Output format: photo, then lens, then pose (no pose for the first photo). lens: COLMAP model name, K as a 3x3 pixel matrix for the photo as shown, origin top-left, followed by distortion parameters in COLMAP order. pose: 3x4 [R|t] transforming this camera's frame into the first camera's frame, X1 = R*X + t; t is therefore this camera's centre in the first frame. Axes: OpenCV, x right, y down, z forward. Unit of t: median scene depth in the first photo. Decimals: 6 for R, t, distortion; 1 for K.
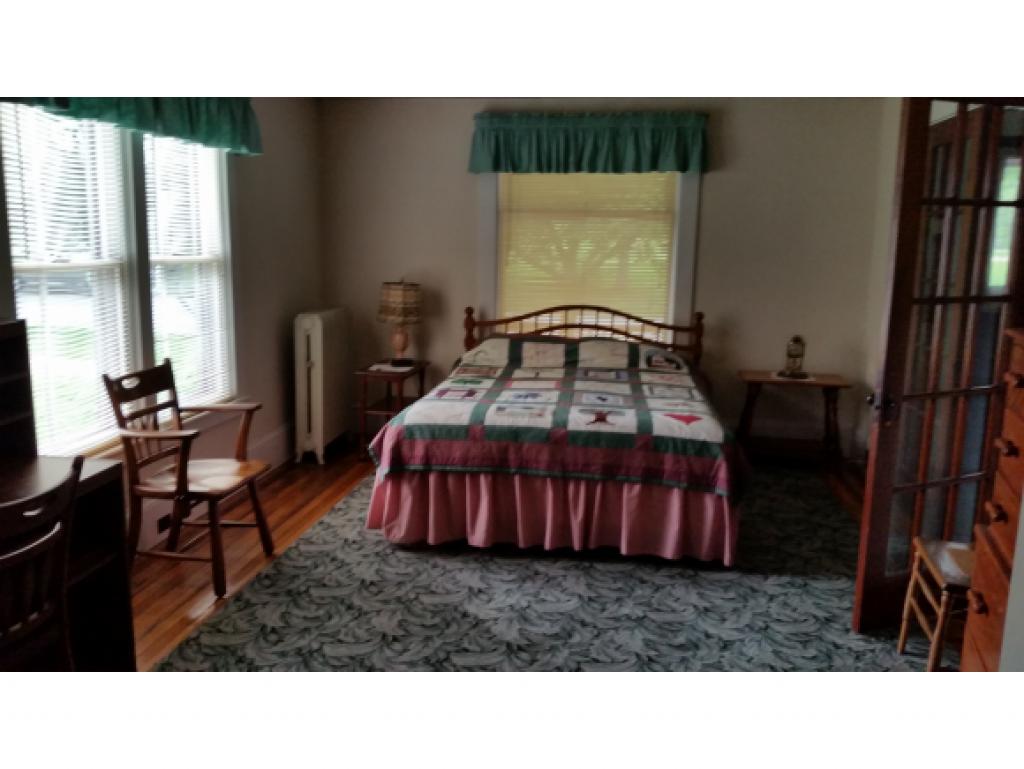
lens RADIAL K [[833.2, 0, 514.6], [0, 833.2, 388.9], [0, 0, 1]] dist [0.166993, -0.379798]
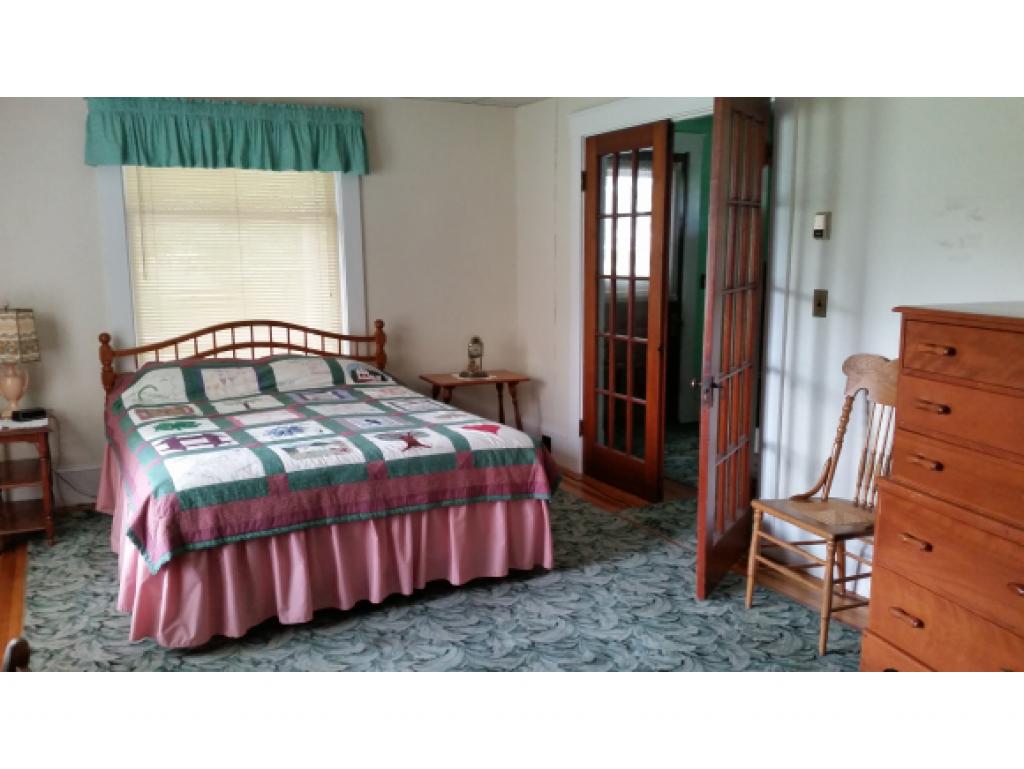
lens RADIAL K [[833.2, 0, 514.6], [0, 833.2, 388.9], [0, 0, 1]] dist [0.166993, -0.379798]
pose [[0.810845, -0.119125, 0.573009, -0.314650], [0.123752, 0.991826, 0.031078, -0.035661], [-0.572028, 0.045711, 0.818960, 0.198968]]
